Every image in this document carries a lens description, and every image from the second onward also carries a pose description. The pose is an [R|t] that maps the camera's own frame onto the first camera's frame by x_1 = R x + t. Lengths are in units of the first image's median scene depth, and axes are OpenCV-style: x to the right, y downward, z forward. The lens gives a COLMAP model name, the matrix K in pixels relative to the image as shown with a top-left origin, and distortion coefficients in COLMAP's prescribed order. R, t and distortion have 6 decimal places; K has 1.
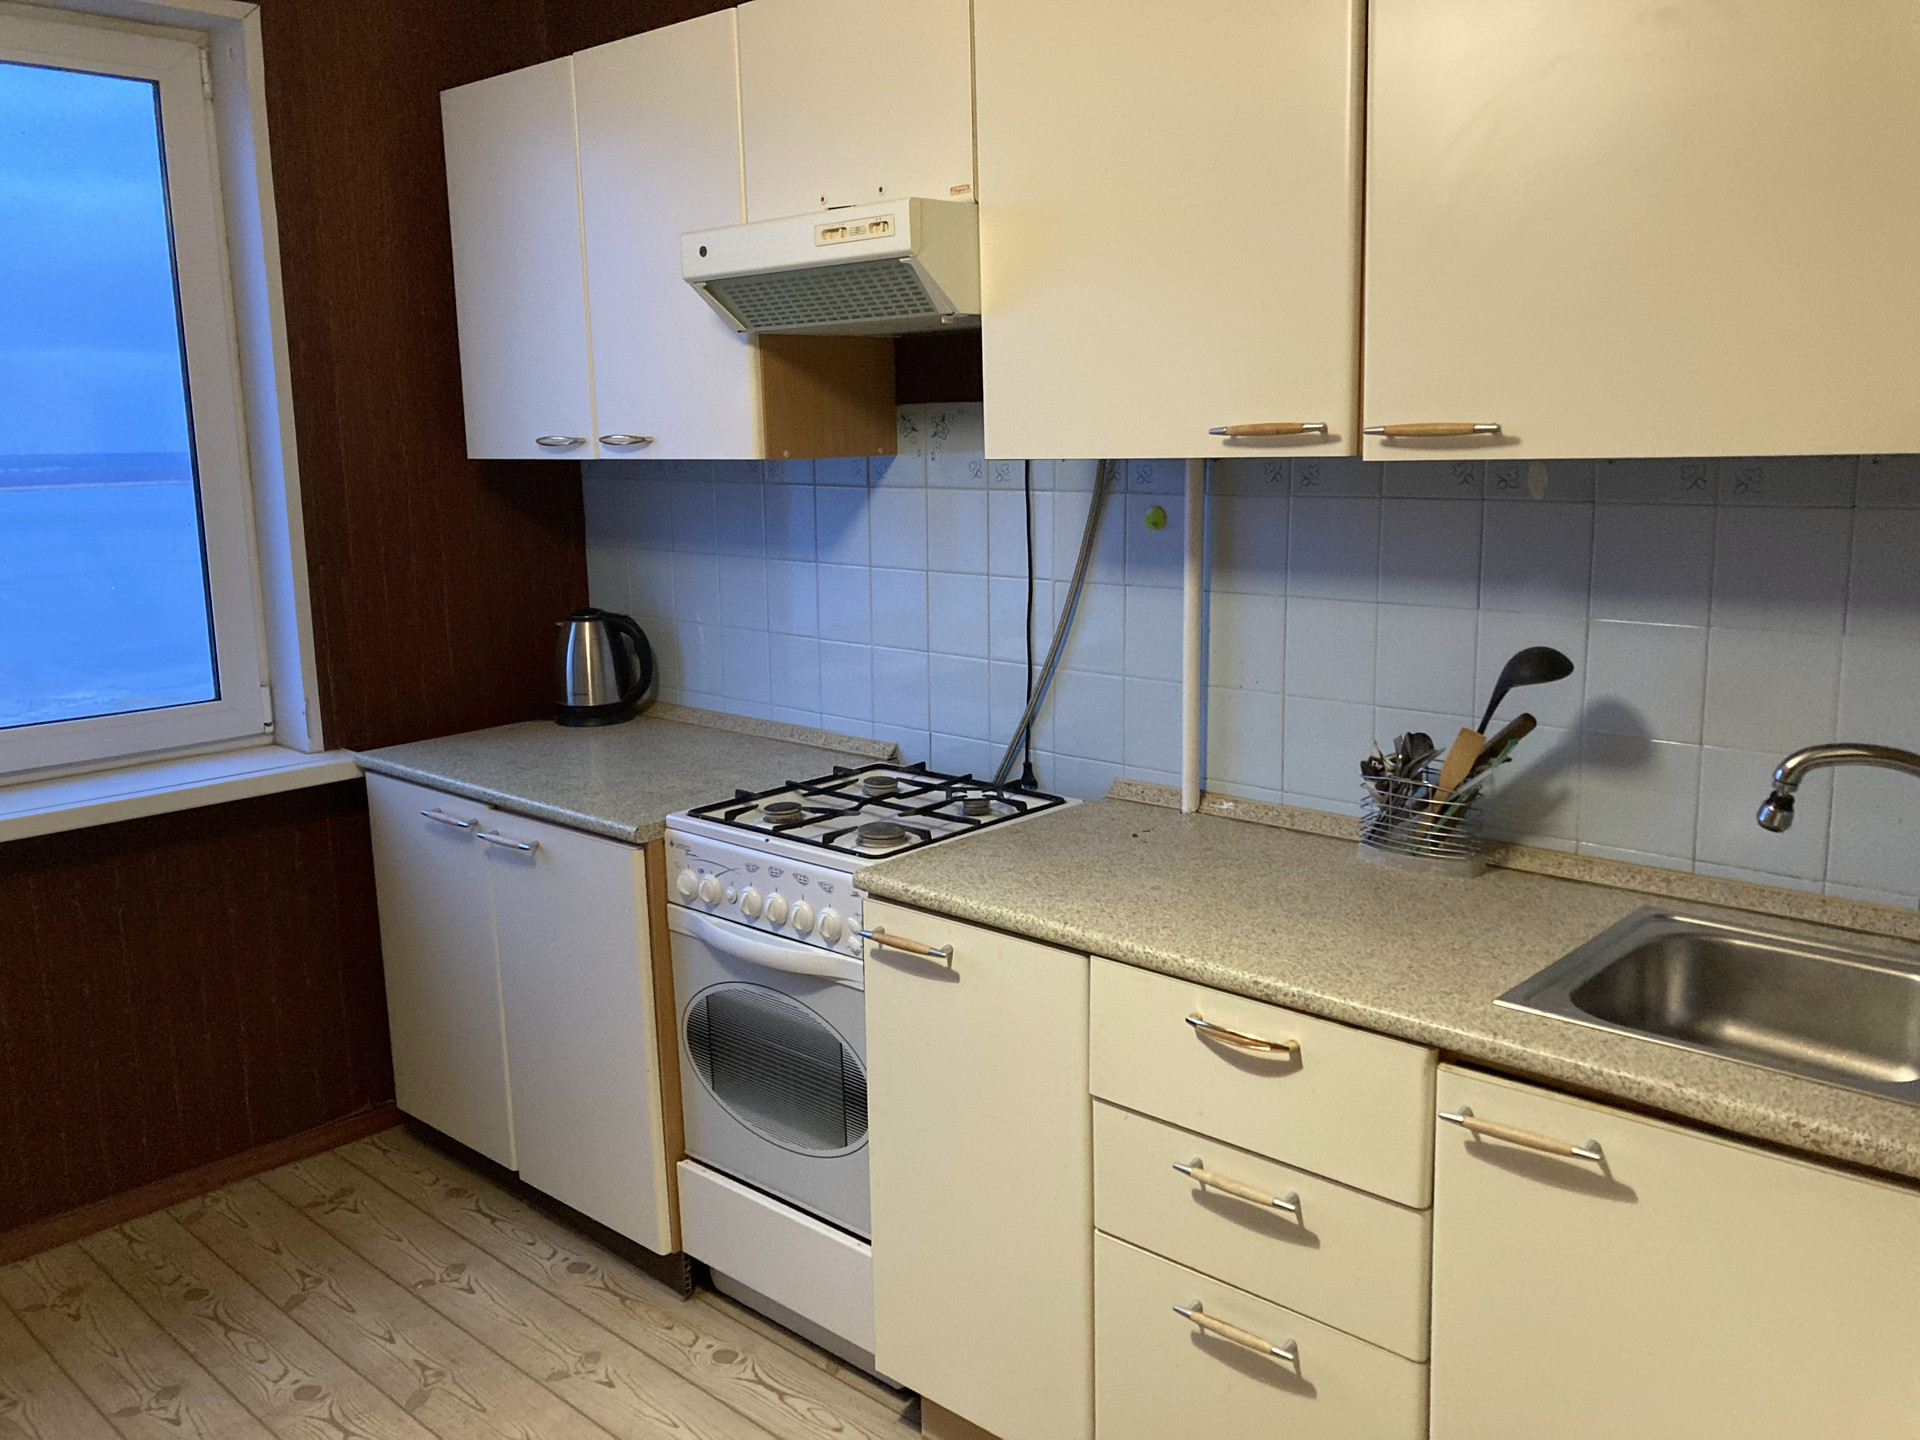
lens RADIAL K [[1574.0, 0, 965.9], [0, 1574.0, 722.3], [0, 0, 1]] dist [0.019593, -0.008615]
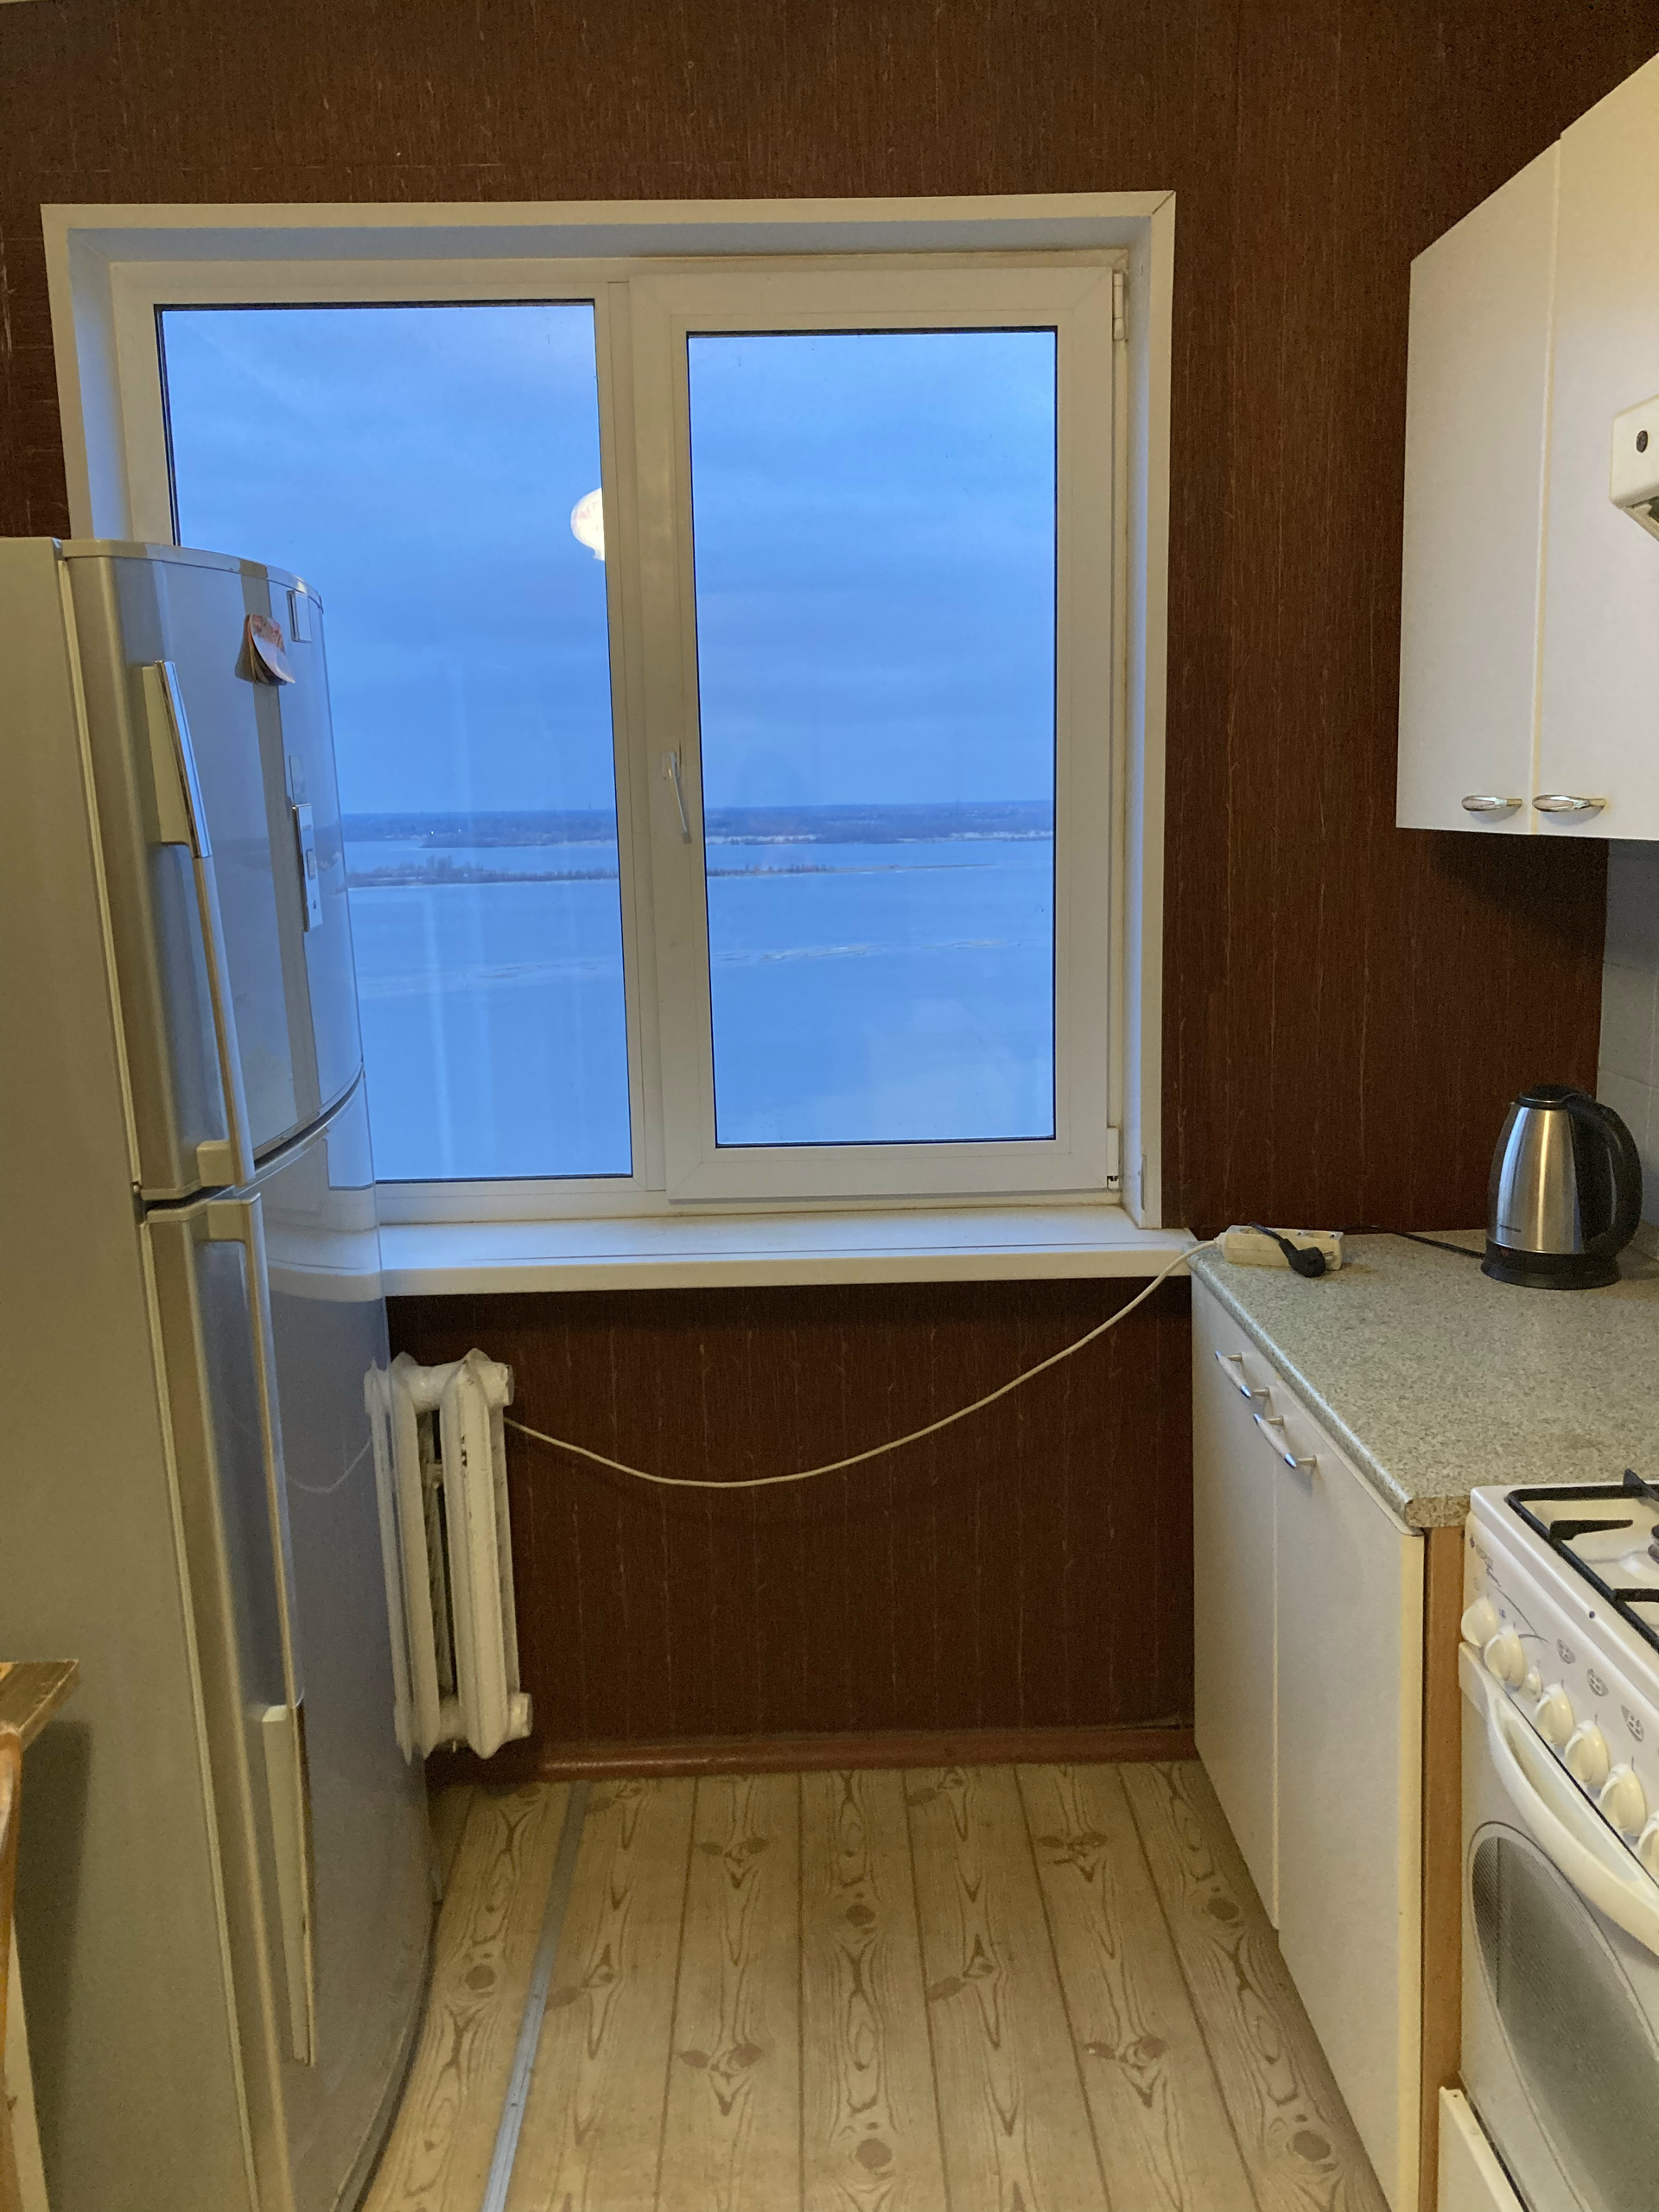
lens RADIAL K [[1813.4, 0, 826.1], [0, 1813.4, 1099.7], [0, 0, 1]] dist [0.019593, -0.008615]
pose [[0.693881, 0.122210, -0.709643, 0.074808], [-0.122851, 0.991136, 0.050565, -0.068181], [0.709533, 0.052094, 0.702744, 0.327301]]
